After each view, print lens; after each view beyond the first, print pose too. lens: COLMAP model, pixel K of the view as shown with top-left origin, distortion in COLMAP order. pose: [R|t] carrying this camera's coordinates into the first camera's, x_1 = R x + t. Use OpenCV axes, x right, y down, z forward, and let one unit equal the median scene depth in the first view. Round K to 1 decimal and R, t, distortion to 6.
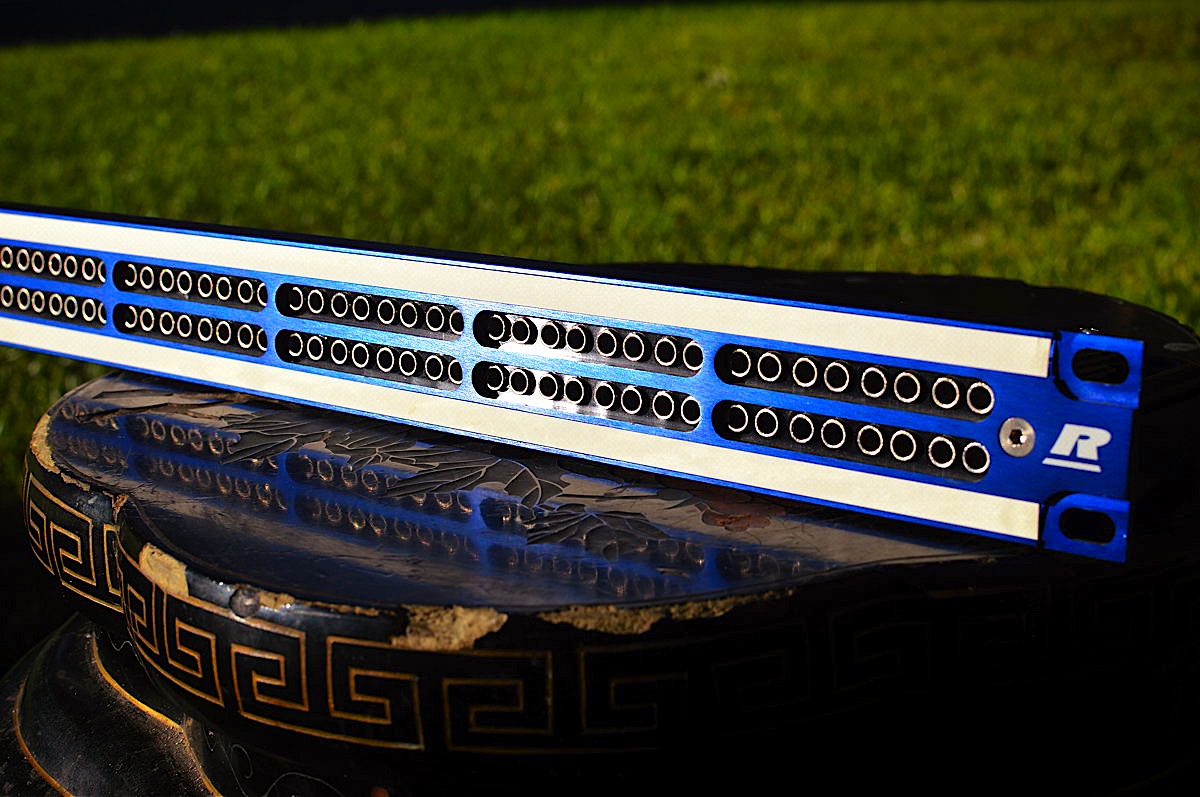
lens RADIAL K [[1825.3, 0, 600.0], [0, 1825.3, 398.5], [0, 0, 1]] dist [-0.220826, 0.112808]
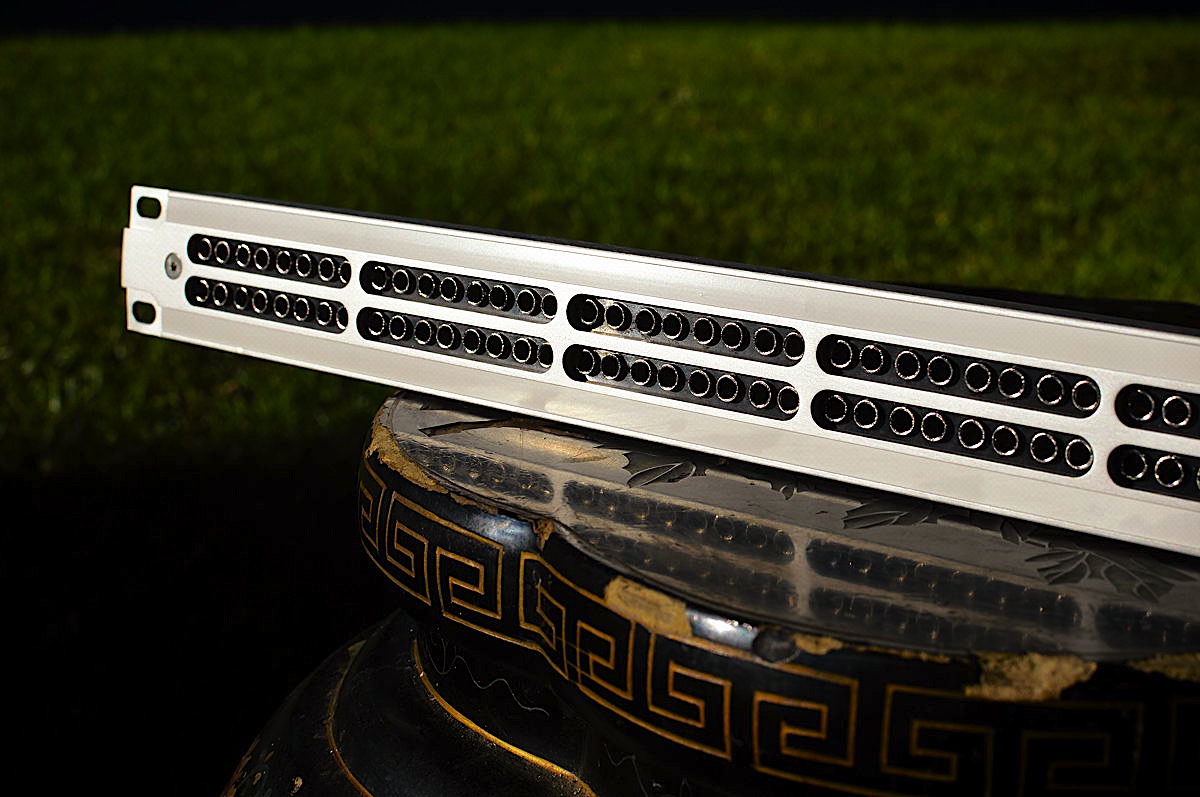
lens RADIAL K [[1825.3, 0, 600.0], [0, 1825.3, 398.5], [0, 0, 1]] dist [-0.220826, 0.112808]
pose [[0.998471, 0.029837, 0.046527, -0.277166], [-0.029427, 0.999522, -0.009470, 0.000178], [-0.046787, 0.008086, 0.998872, 0.078990]]
